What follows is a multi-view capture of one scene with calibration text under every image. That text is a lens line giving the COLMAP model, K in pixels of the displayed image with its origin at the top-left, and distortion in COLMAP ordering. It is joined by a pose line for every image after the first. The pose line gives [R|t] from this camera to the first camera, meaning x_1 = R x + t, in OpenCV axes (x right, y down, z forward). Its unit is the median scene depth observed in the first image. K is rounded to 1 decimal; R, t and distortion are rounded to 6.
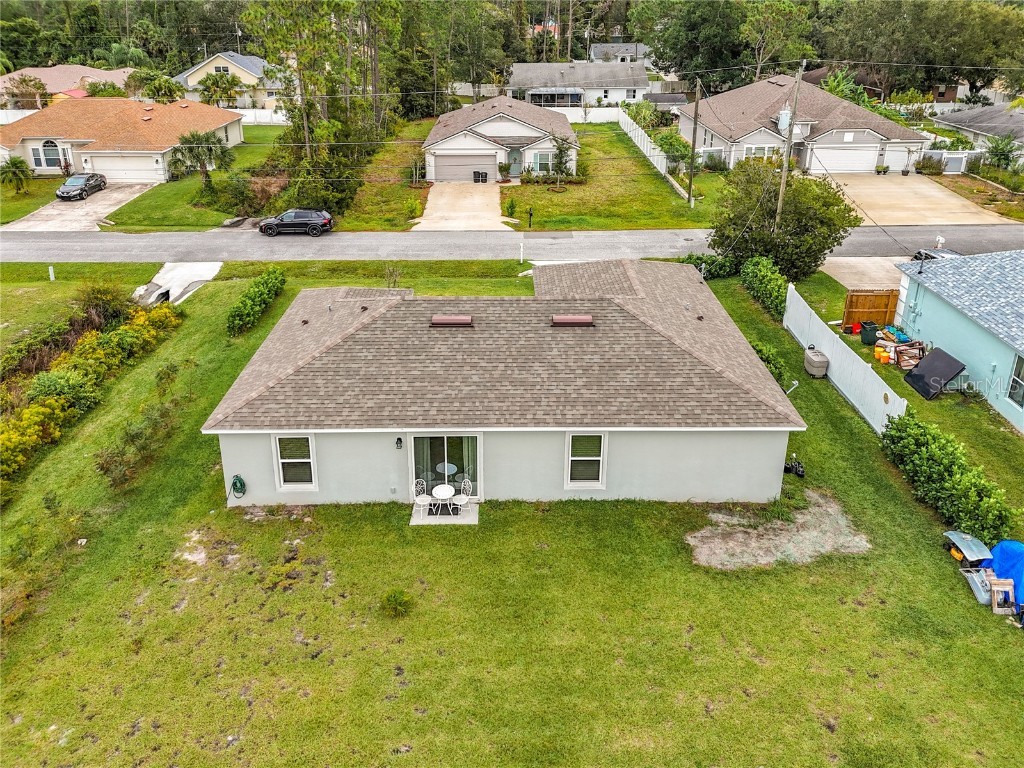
lens RADIAL K [[779.8, 0, 512.1], [0, 779.8, 337.9], [0, 0, 1]] dist [0.060638, -0.063721]
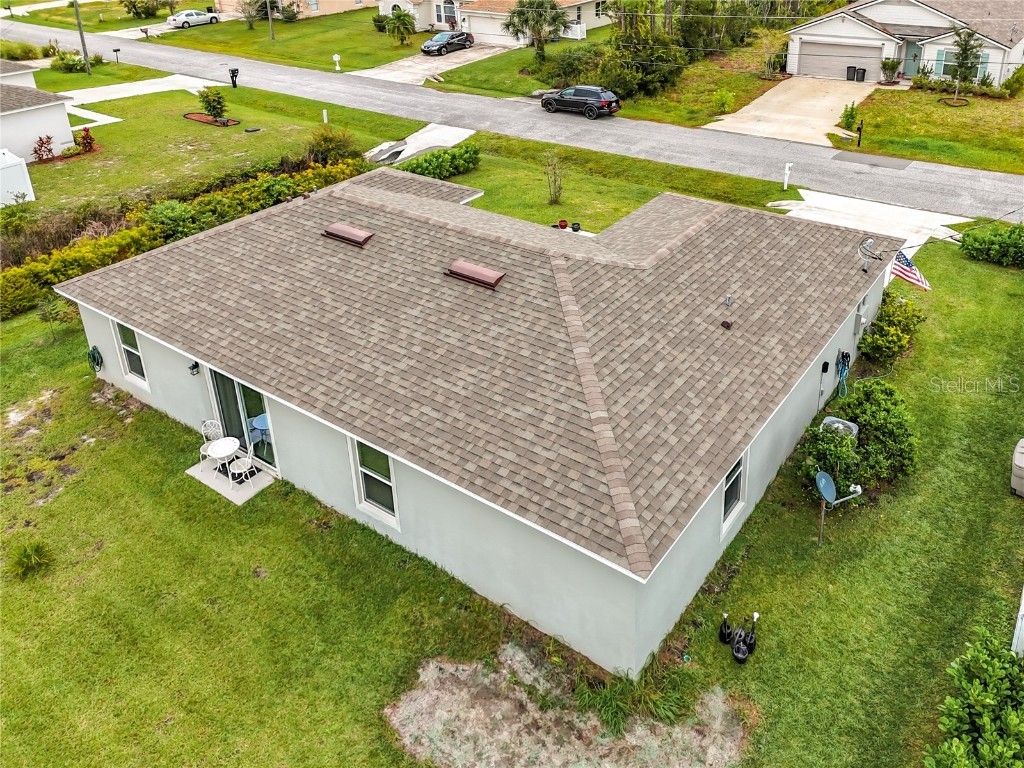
lens RADIAL K [[822.2, 0, 538.9], [0, 822.2, 256.3], [0, 0, 1]] dist [0.022628, 0.009222]
pose [[0.807081, 0.229174, -0.544150, 0.425814], [-0.214632, 0.972427, 0.091206, -0.093492], [0.550048, 0.043181, 0.834016, 0.382765]]
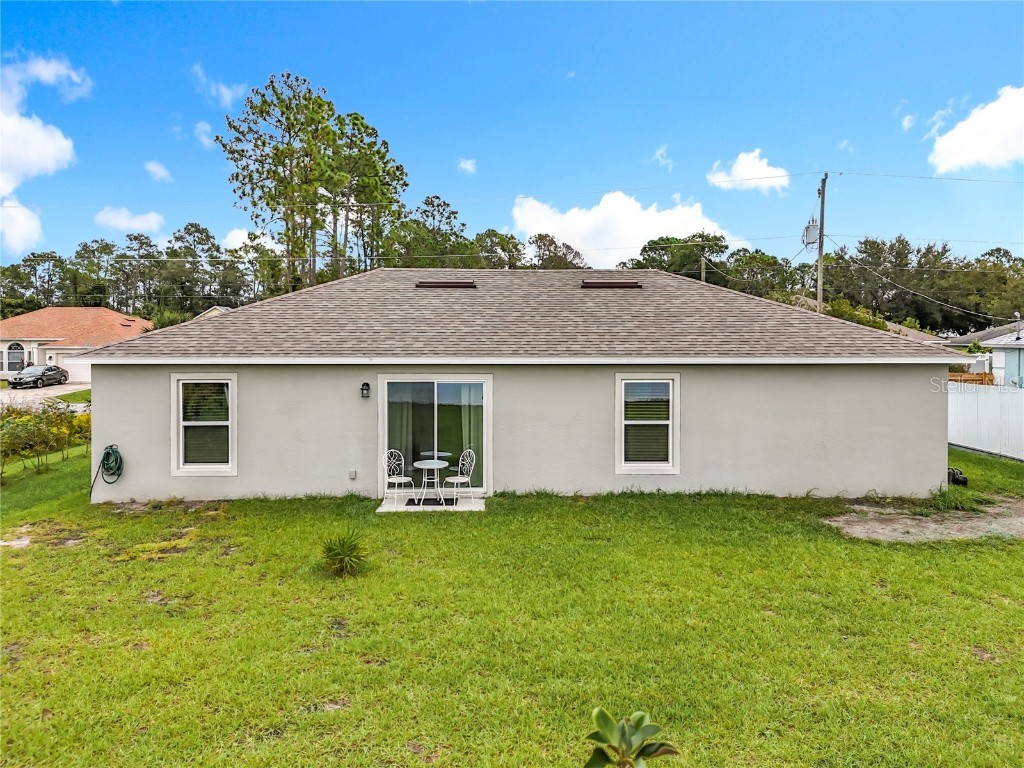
lens RADIAL K [[779.8, 0, 512.7], [0, 779.8, 385.8], [0, 0, 1]] dist [0.060638, -0.063721]
pose [[0.999883, 0.000650, 0.015283, -0.023674], [0.004574, 0.940673, -0.339284, 0.274768], [-0.014596, 0.339314, 0.940560, 0.288896]]
